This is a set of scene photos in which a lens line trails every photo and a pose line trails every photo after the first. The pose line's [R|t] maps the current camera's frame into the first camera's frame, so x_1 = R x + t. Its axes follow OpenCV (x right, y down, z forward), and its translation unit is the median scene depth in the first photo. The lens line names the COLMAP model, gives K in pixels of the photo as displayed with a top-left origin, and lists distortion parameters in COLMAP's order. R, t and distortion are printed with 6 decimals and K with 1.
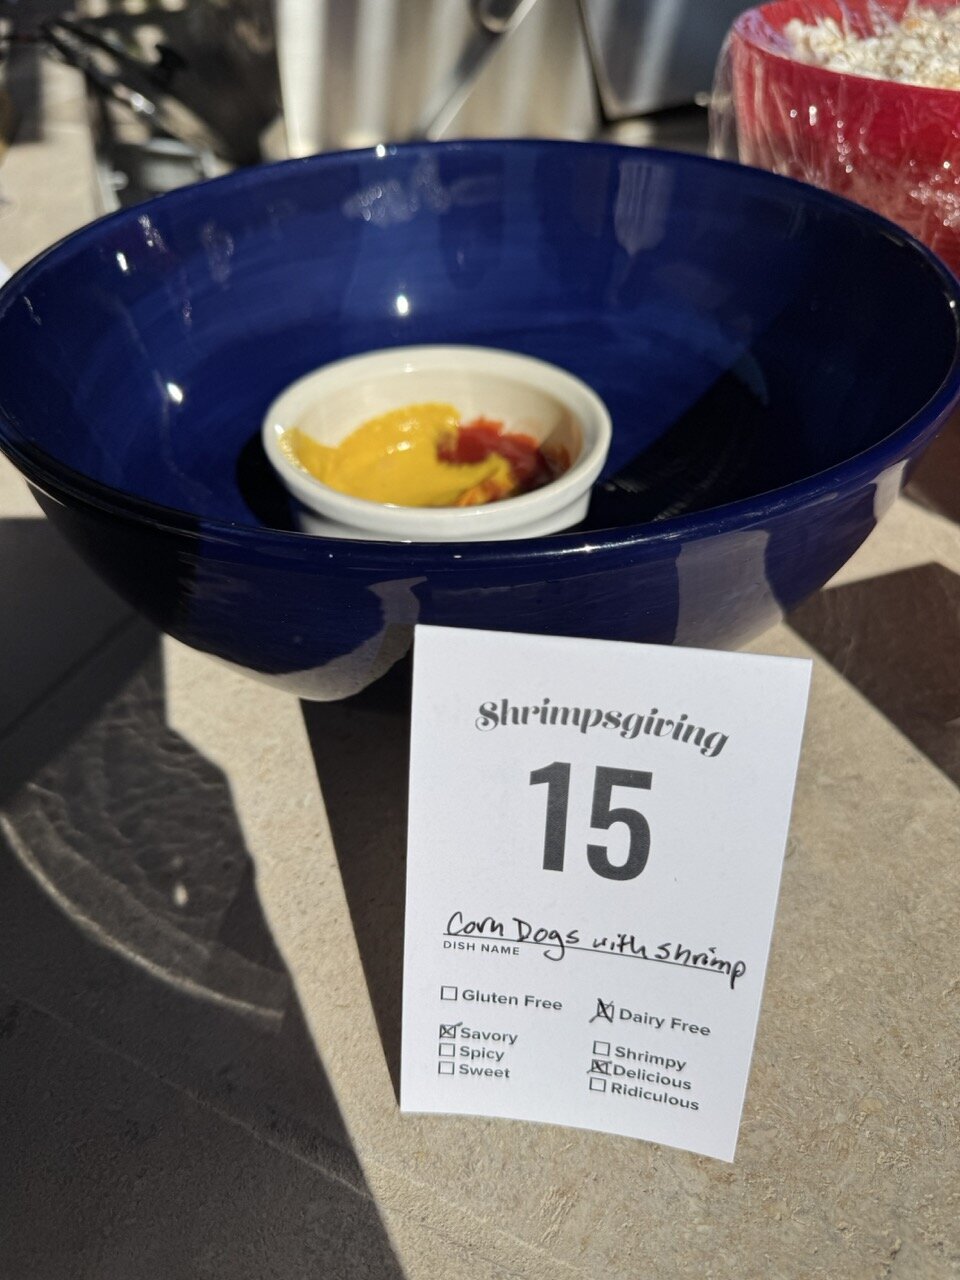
lens RADIAL K [[925.6, 0, 477.2], [0, 925.6, 641.9], [0, 0, 1]] dist [-0.038869, -0.000398]
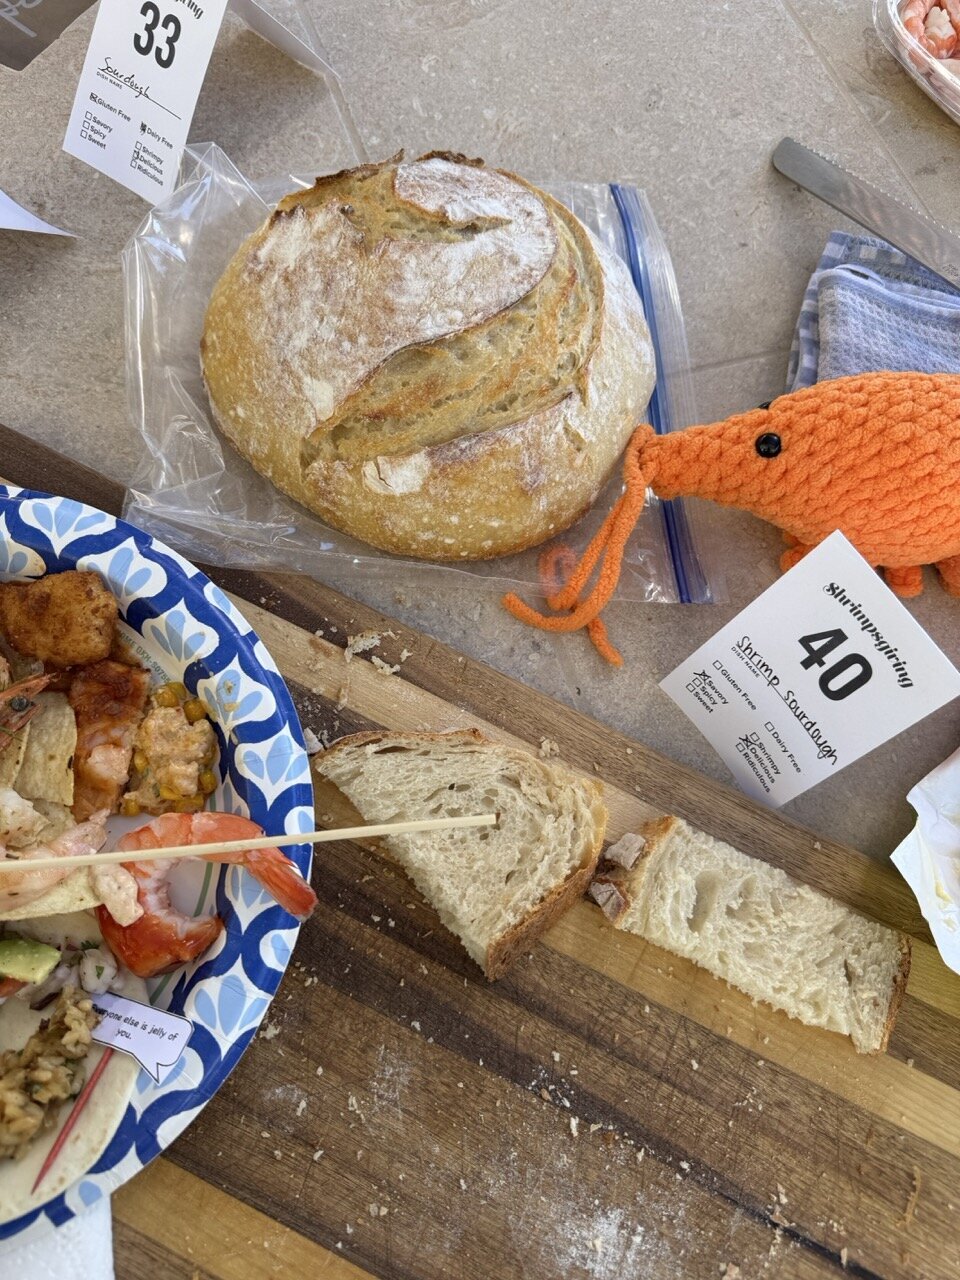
lens RADIAL K [[925.6, 0, 480.0], [0, 925.6, 642.3], [0, 0, 1]] dist [-0.038869, -0.000398]
pose [[0.690115, 0.704835, -0.164161, -0.101842], [-0.547600, 0.656881, 0.518307, -0.442488], [0.473156, -0.267797, 0.839291, -0.994782]]
